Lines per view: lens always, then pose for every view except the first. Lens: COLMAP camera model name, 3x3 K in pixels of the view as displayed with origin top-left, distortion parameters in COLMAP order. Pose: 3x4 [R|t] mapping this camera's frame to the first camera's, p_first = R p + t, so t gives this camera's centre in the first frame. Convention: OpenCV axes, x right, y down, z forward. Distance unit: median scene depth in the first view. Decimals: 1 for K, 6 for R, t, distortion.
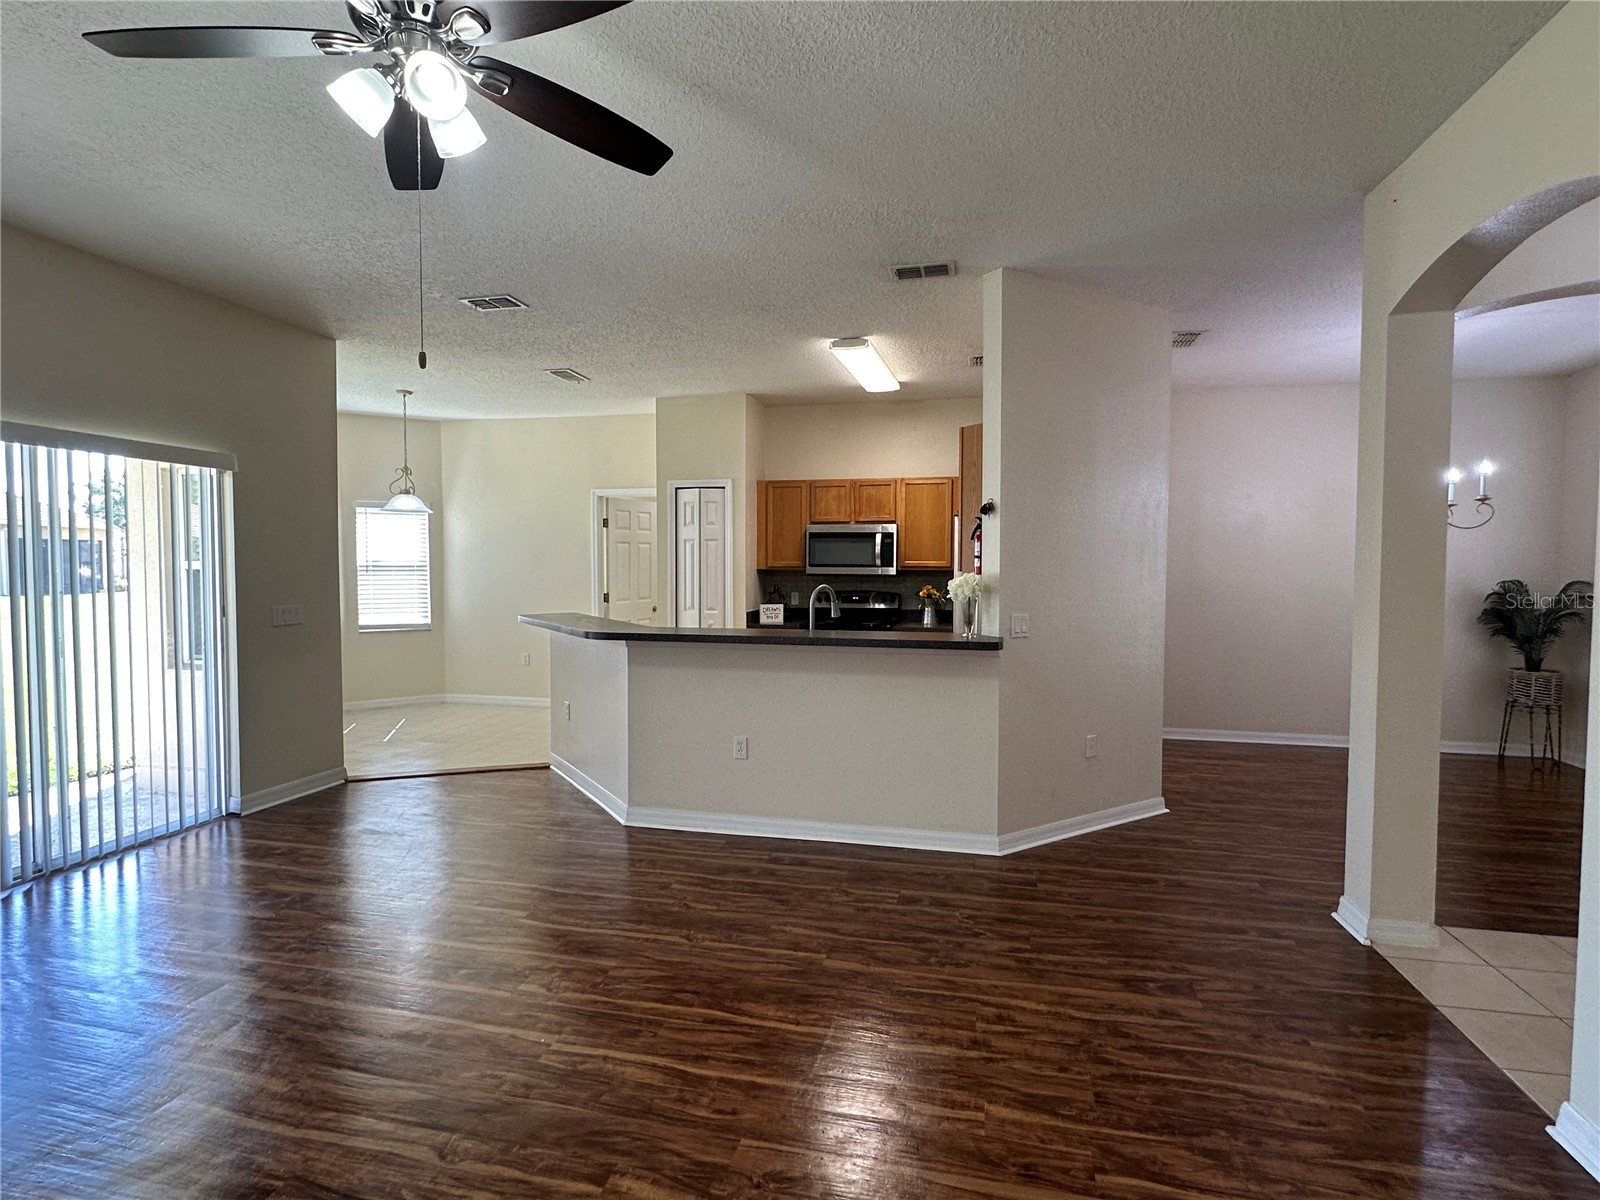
lens RADIAL K [[816.9, 0, 798.7], [0, 816.9, 600.0], [0, 0, 1]] dist [-0.001964, 0.000195]
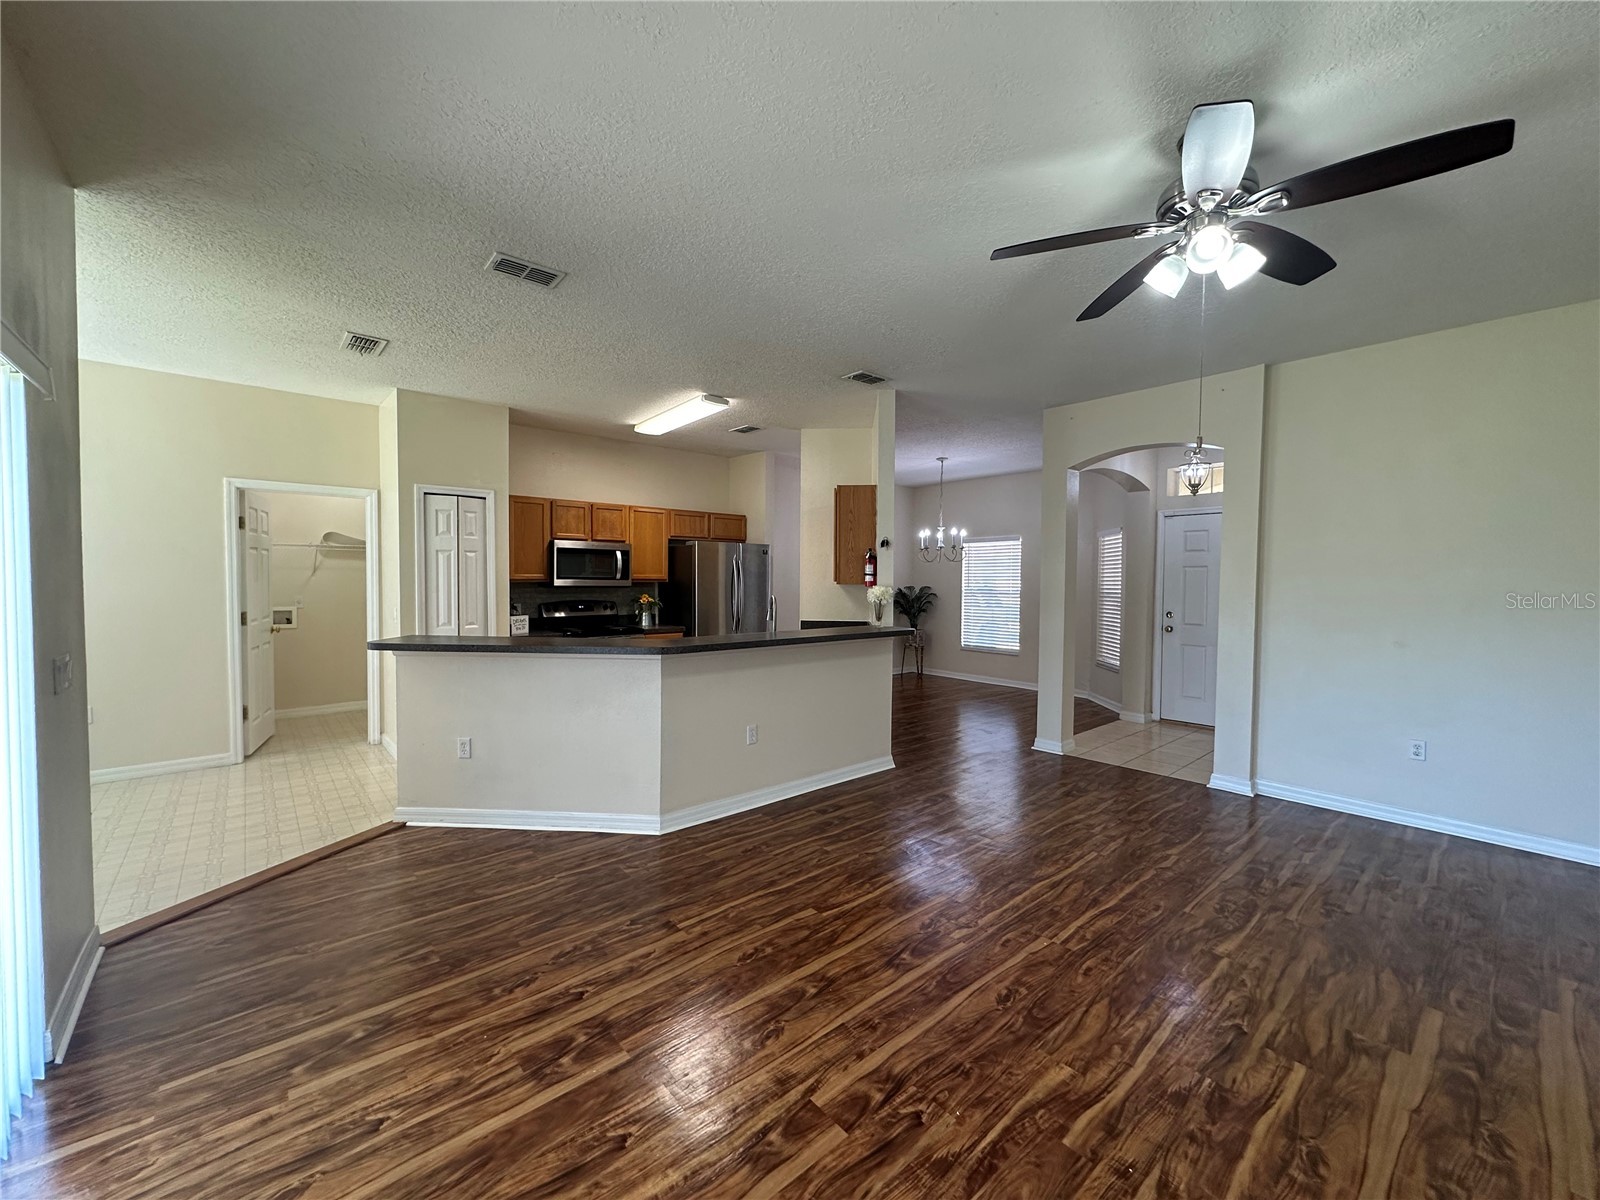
lens RADIAL K [[636.0, 0, 799.2], [0, 636.0, 599.5], [0, 0, 1]] dist [-0.002163, 0.000344]
pose [[0.587739, -0.026431, 0.808619, -0.745702], [0.029310, 0.999506, 0.011367, -0.022332], [-0.808520, 0.017020, 0.588223, 0.386653]]
